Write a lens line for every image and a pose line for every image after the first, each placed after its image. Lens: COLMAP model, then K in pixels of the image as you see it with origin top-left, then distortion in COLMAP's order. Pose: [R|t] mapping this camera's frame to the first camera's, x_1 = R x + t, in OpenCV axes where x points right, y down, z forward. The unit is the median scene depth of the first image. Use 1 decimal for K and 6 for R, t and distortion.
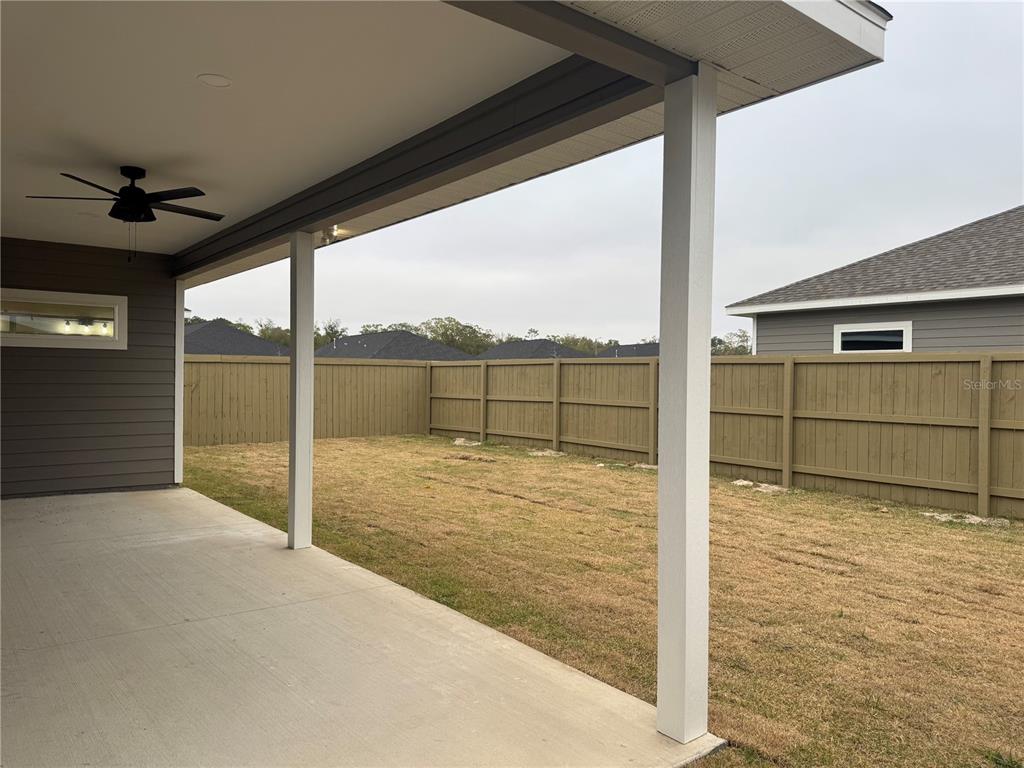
lens RADIAL K [[725.8, 0, 508.7], [0, 725.8, 382.5], [0, 0, 1]] dist [0.036267, -0.045630]
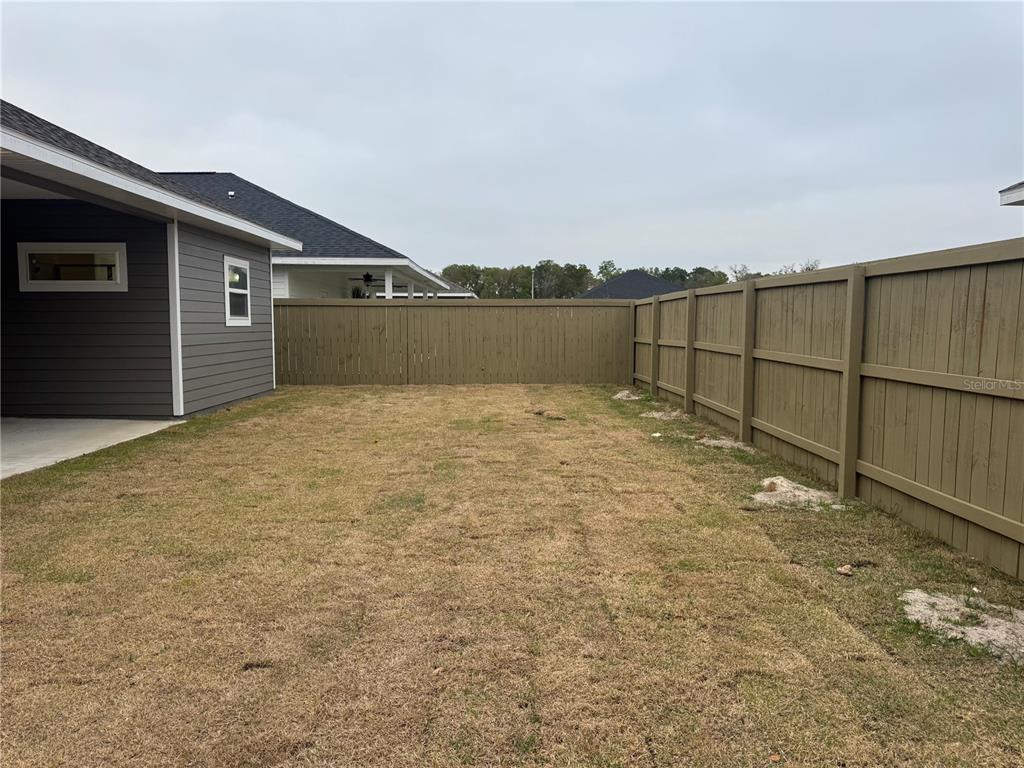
lens RADIAL K [[718.4, 0, 509.5], [0, 718.4, 384.2], [0, 0, 1]] dist [0.085591, -0.106168]
pose [[0.791611, 0.043222, -0.609494, 0.368557], [0.002728, 0.997235, 0.074261, 0.008537], [0.611019, -0.060448, 0.789305, 0.284332]]
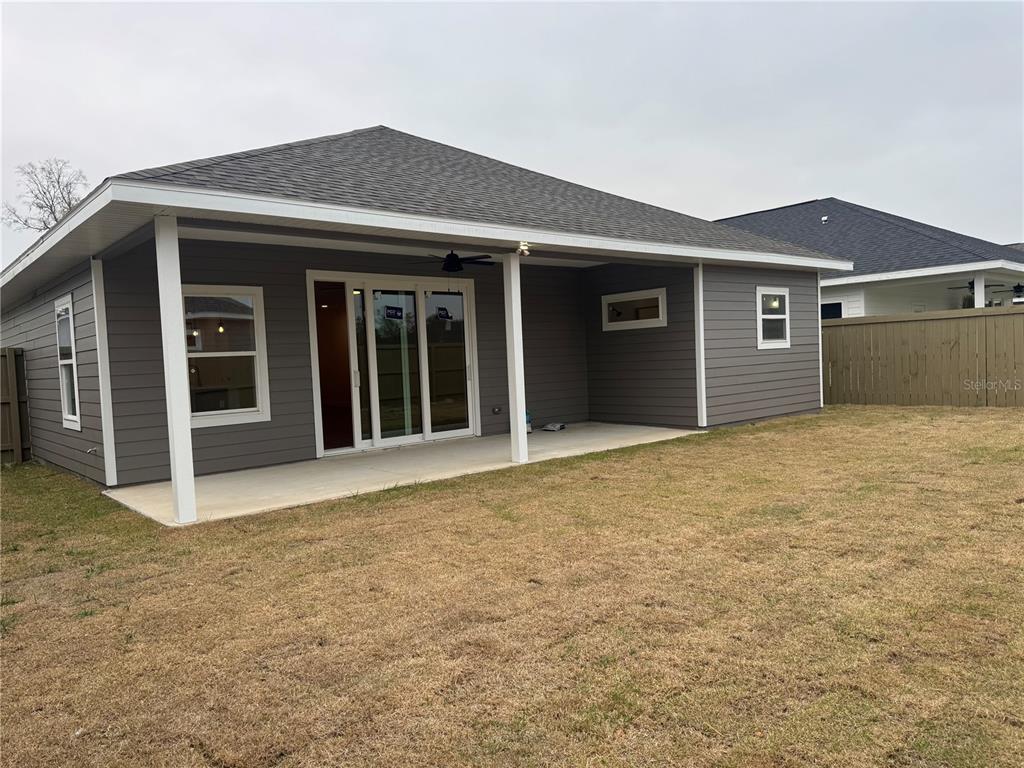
lens RADIAL K [[718.4, 0, 509.5], [0, 718.4, 384.2], [0, 0, 1]] dist [0.085591, -0.106168]
pose [[0.045368, 0.026853, -0.998609, 0.507503], [0.038797, 0.998837, 0.028621, 0.008653], [0.998217, -0.040041, 0.044274, 0.383779]]
